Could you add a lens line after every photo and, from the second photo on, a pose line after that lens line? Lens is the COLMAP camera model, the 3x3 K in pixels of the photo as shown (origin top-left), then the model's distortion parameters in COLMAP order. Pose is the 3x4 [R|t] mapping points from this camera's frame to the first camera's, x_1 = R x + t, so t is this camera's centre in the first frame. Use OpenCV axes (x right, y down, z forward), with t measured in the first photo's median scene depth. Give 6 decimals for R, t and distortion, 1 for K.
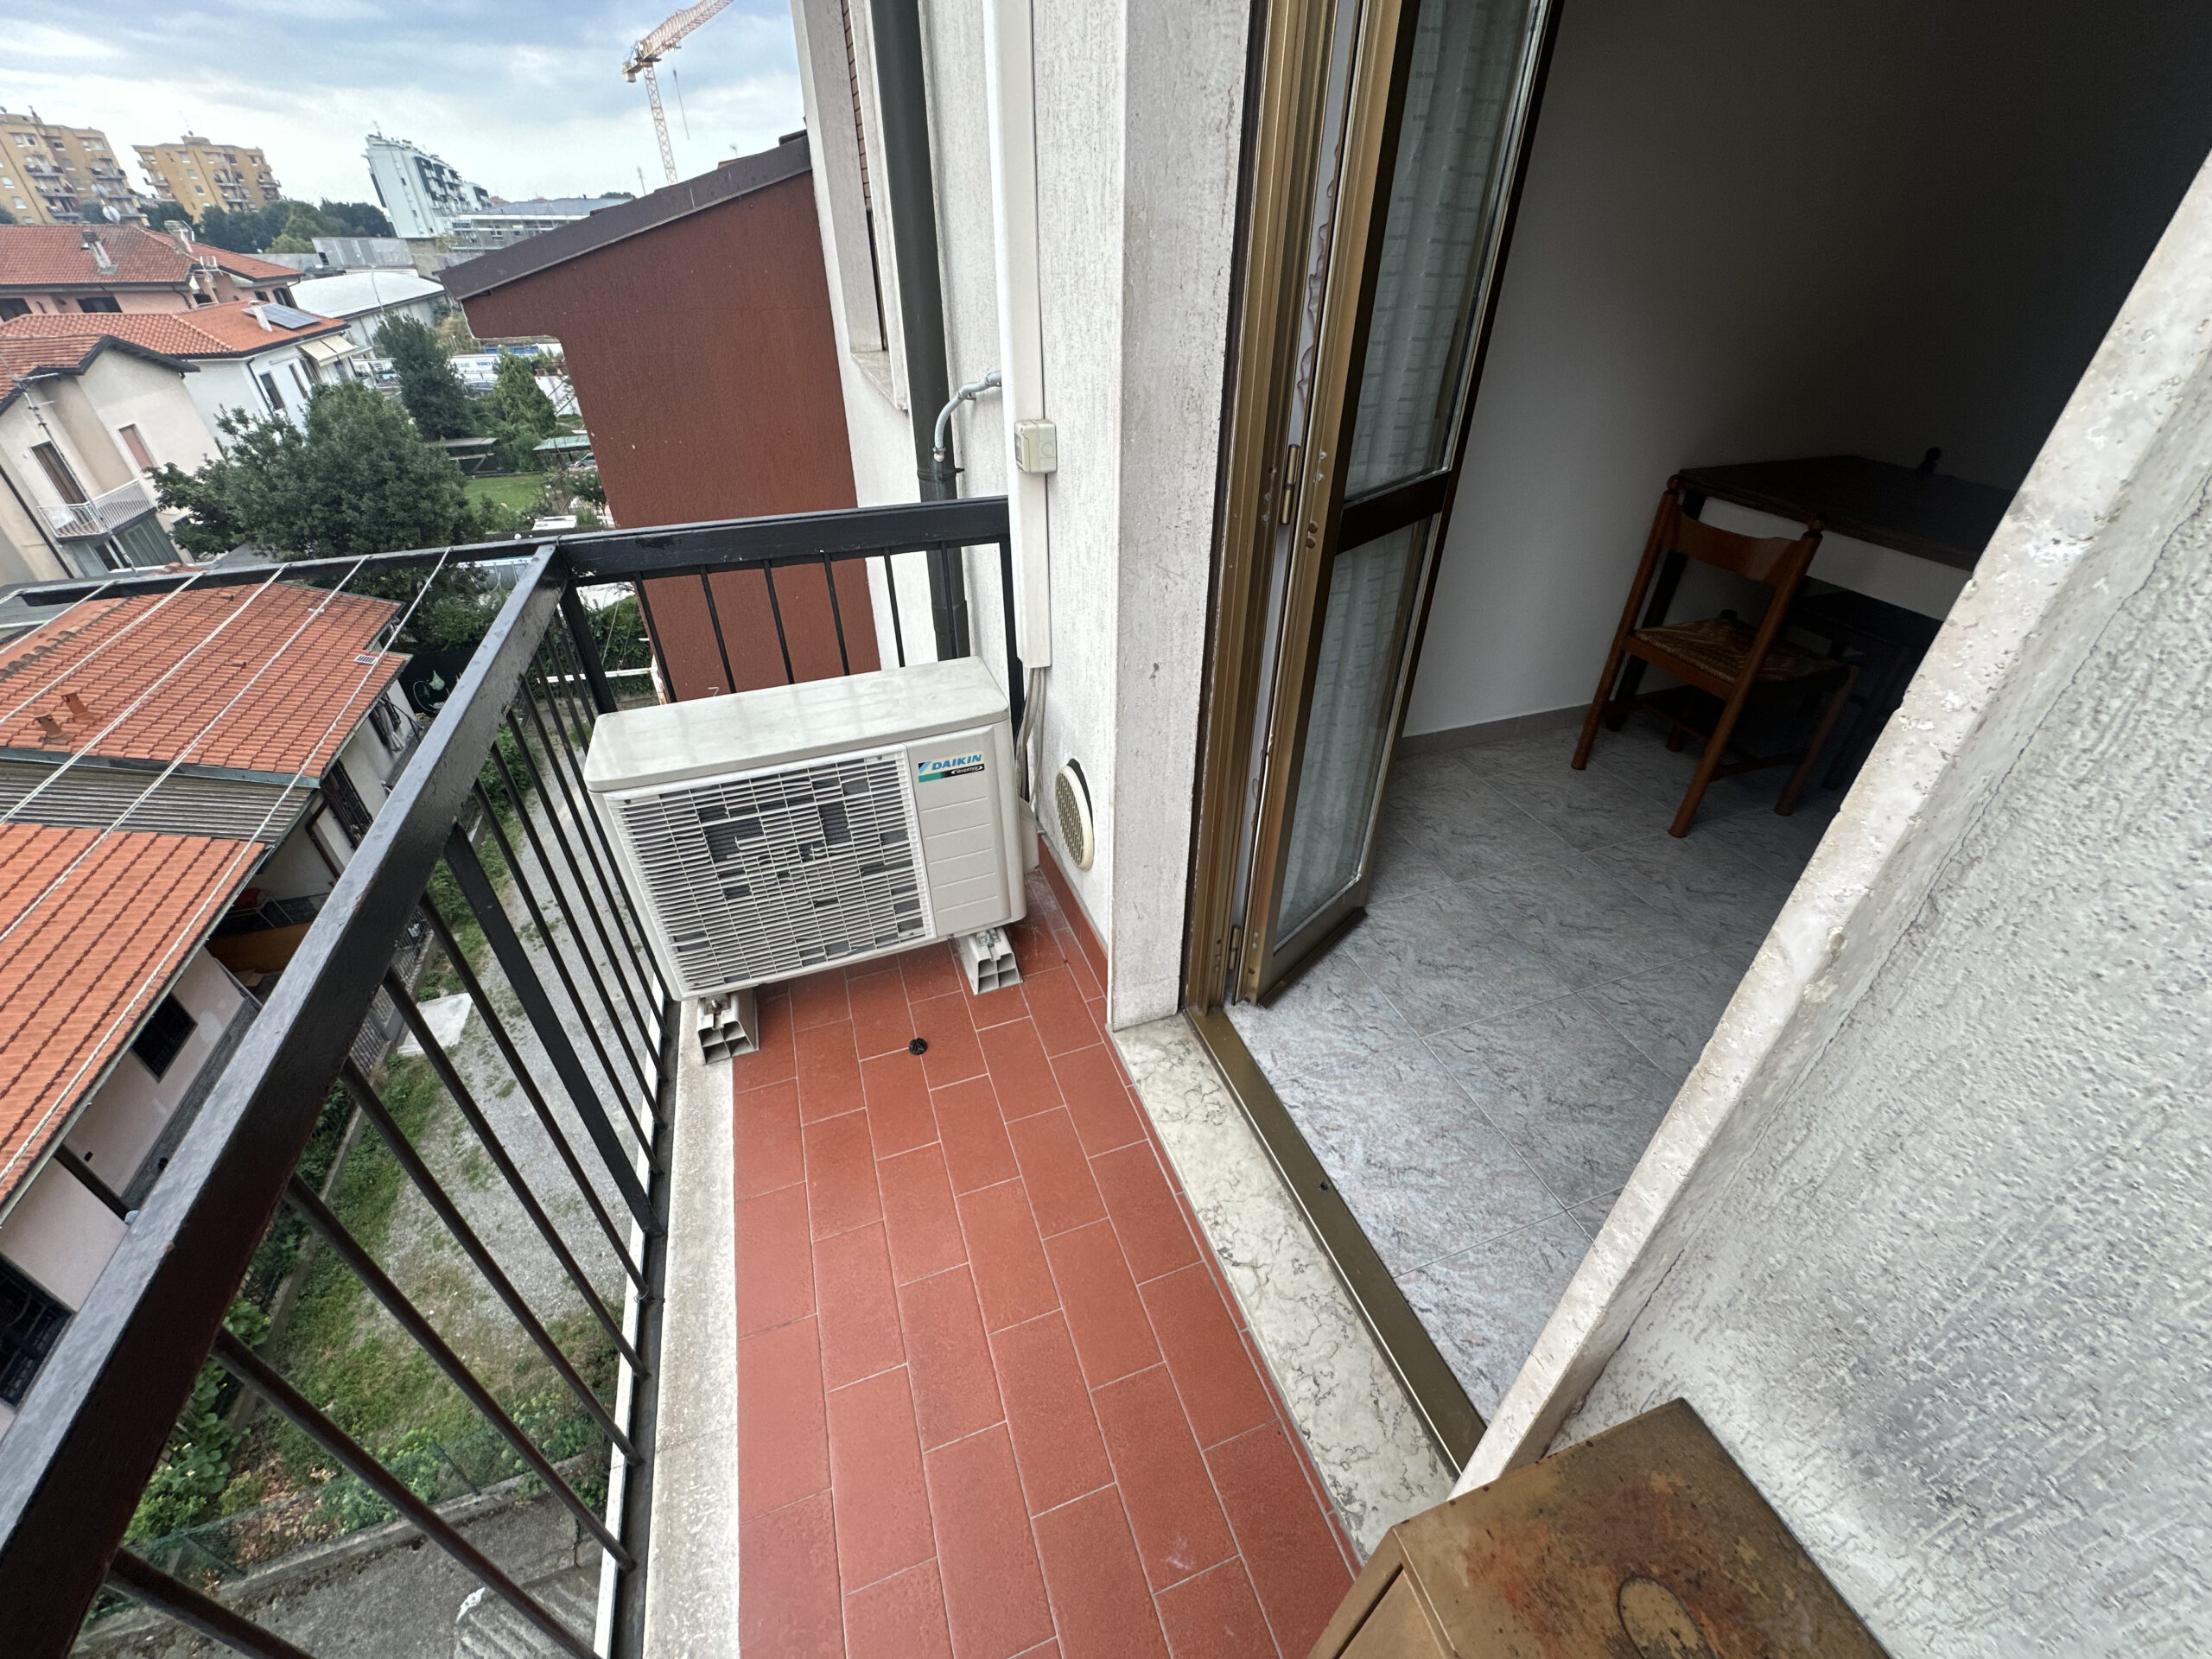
lens RADIAL K [[883.9, 0, 1102.4], [0, 883.9, 828.2], [0, 0, 1]] dist [-0.005153, 0.001239]
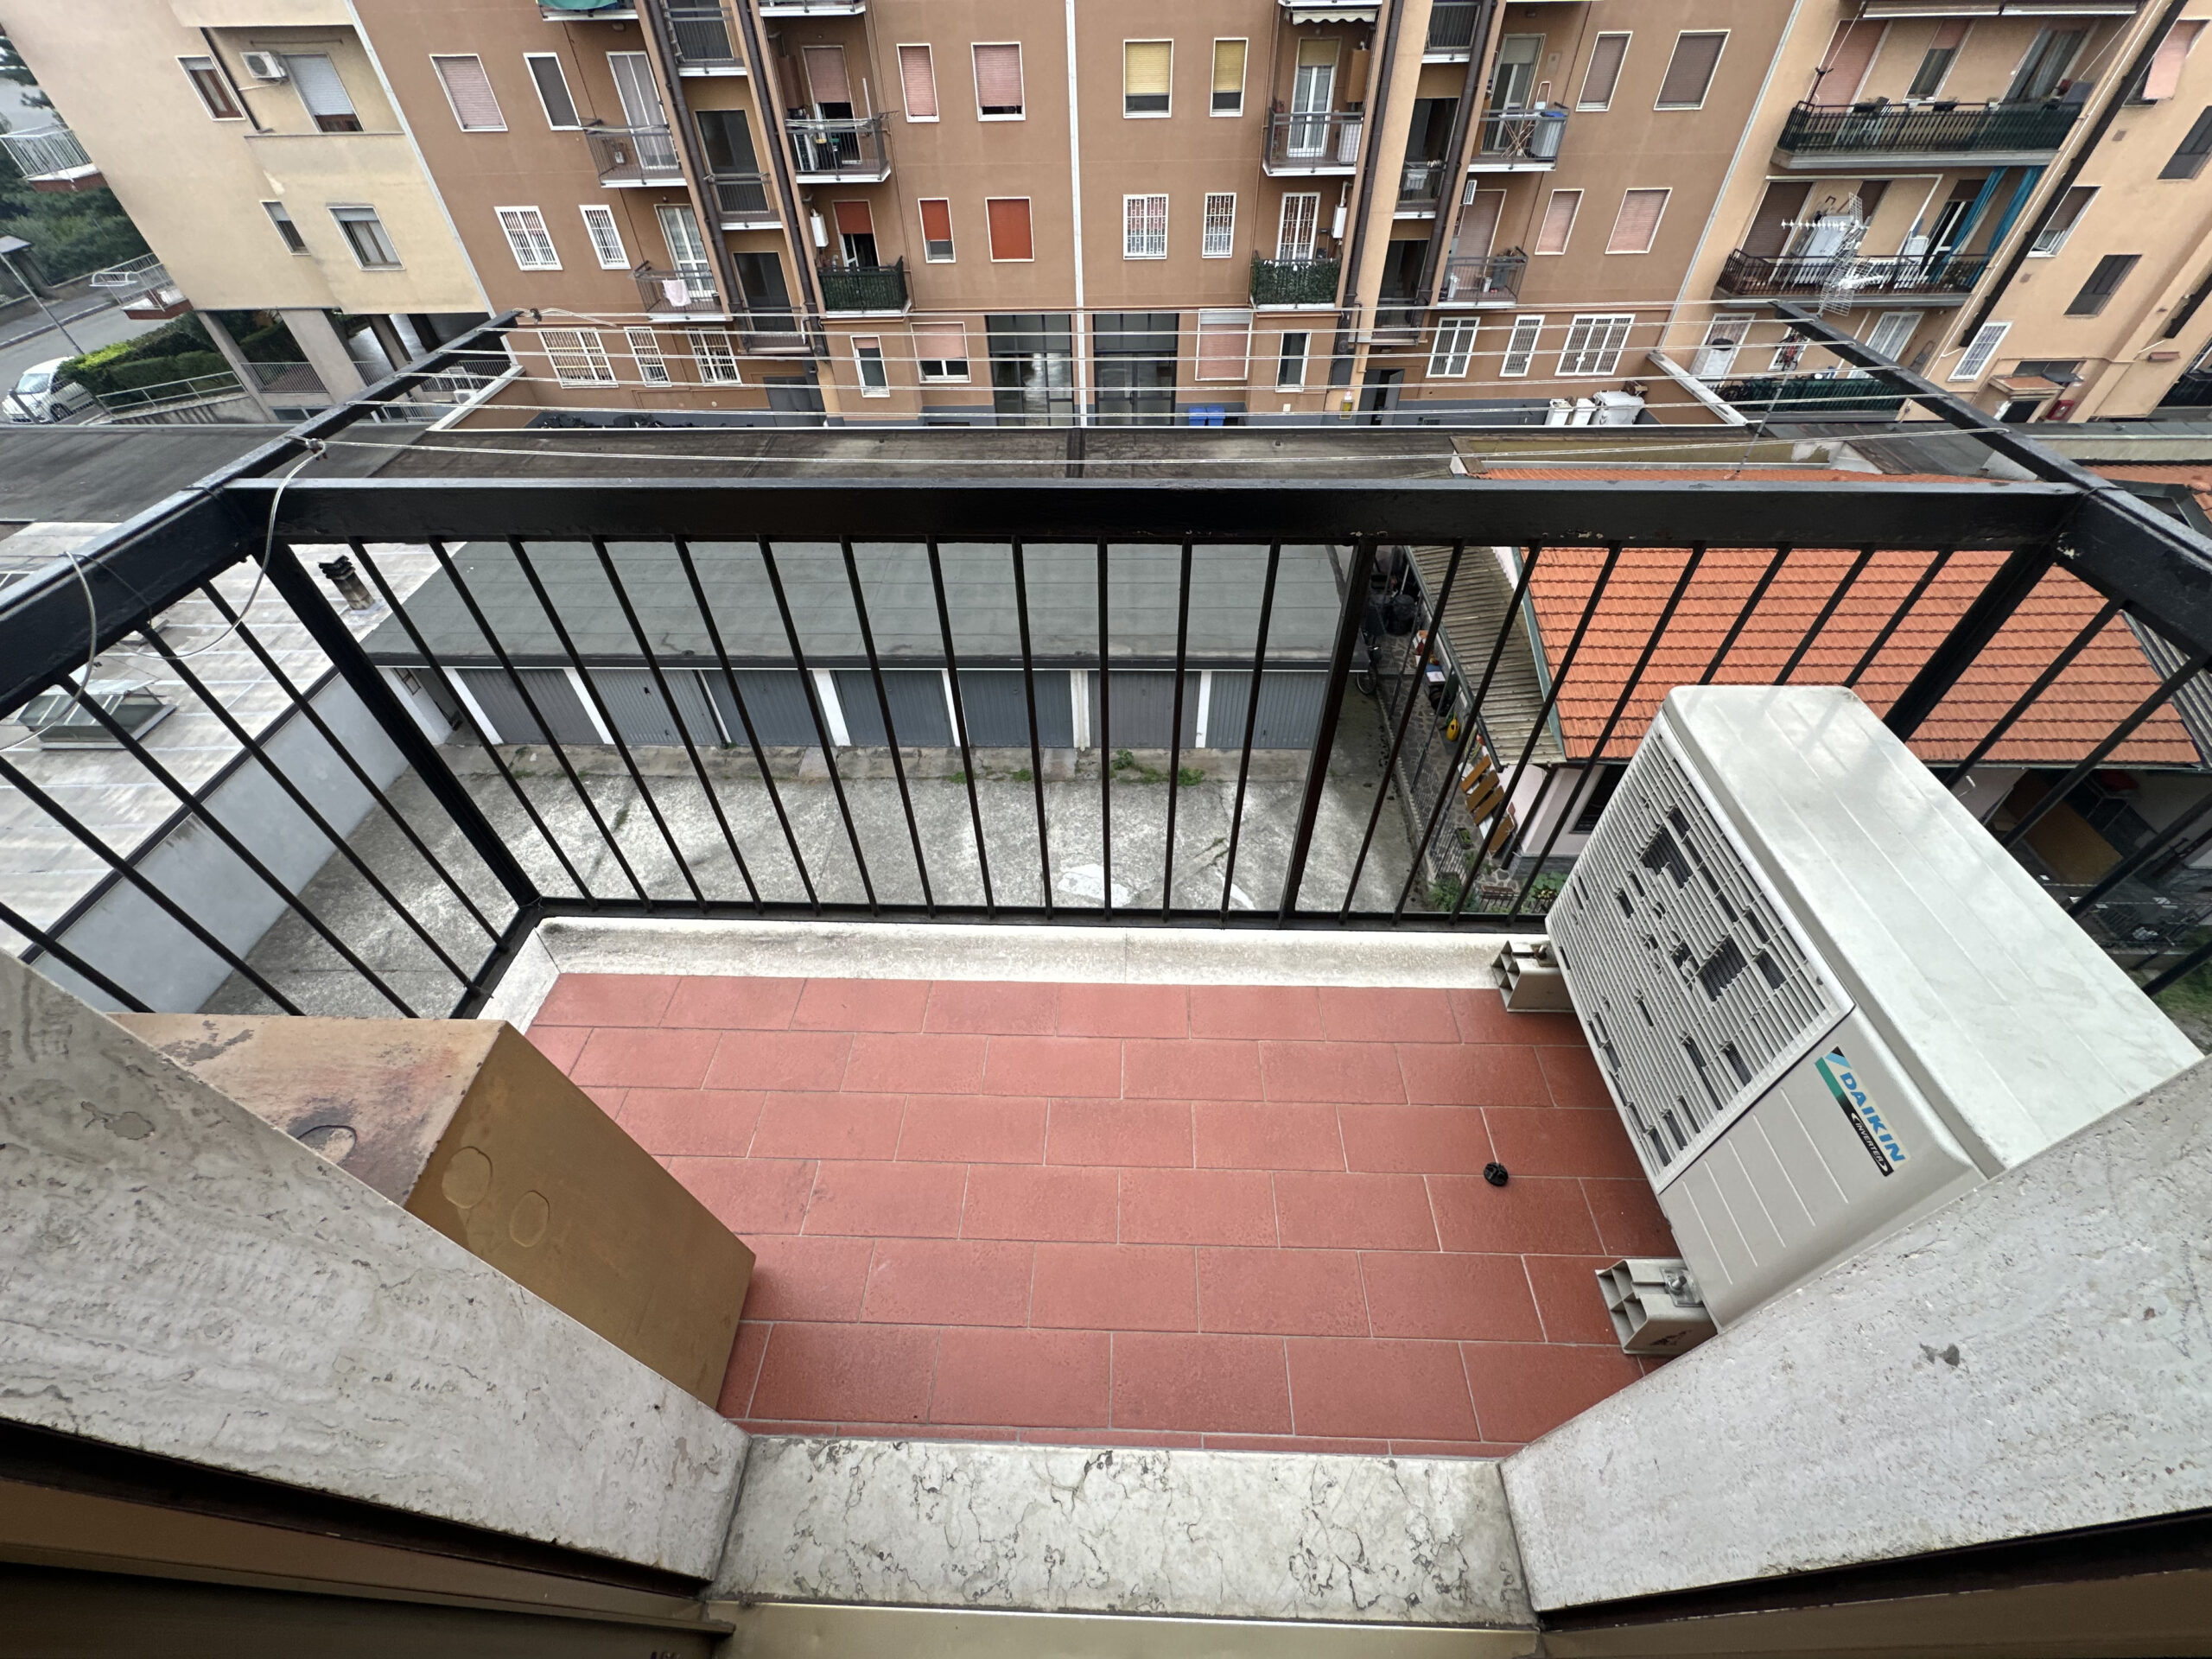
lens RADIAL K [[883.9, 0, 1105.3], [0, 883.9, 823.6], [0, 0, 1]] dist [-0.005153, 0.001239]
pose [[-0.359400, 0.669559, -0.650017, 0.244326], [-0.517677, 0.436501, 0.735852, -0.321518], [0.776429, 0.600964, 0.189737, 0.450383]]
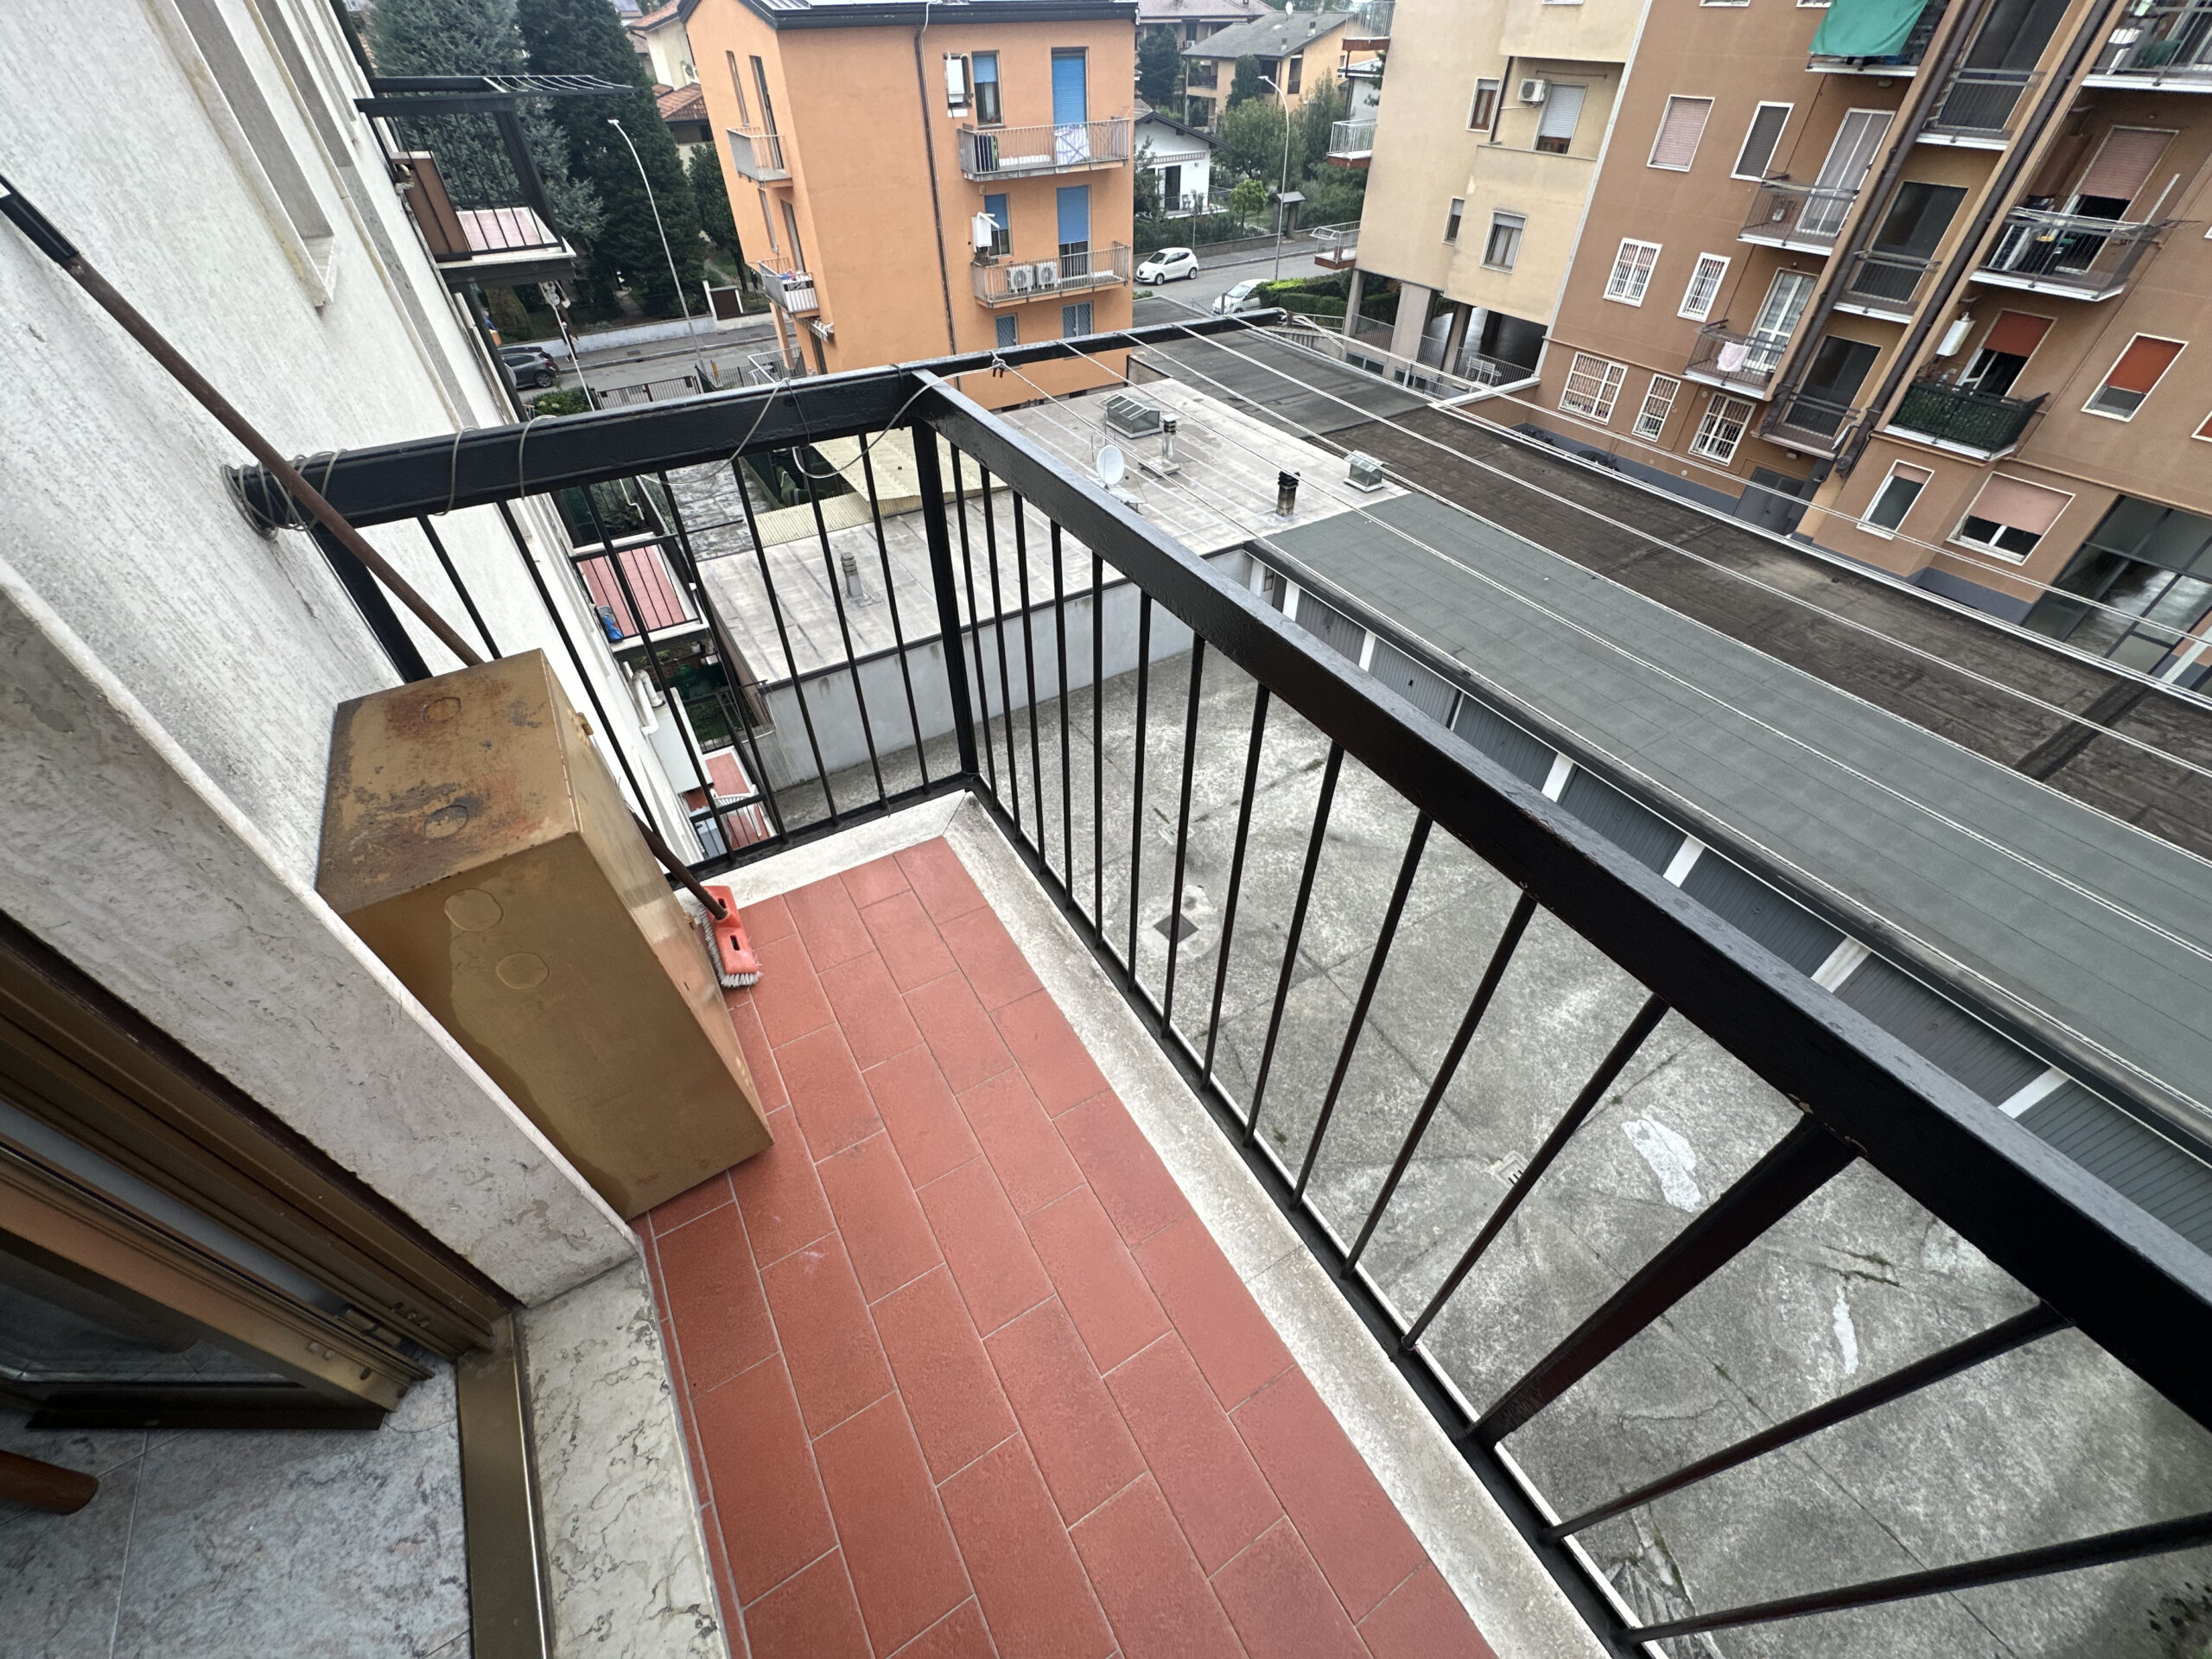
lens RADIAL K [[883.9, 0, 1105.1], [0, 883.9, 825.6], [0, 0, 1]] dist [-0.005153, 0.001239]
pose [[-0.979705, 0.141165, -0.142306, -0.144417], [-0.109331, 0.218715, 0.969645, -0.330311], [0.168005, 0.965524, -0.198843, 0.519749]]
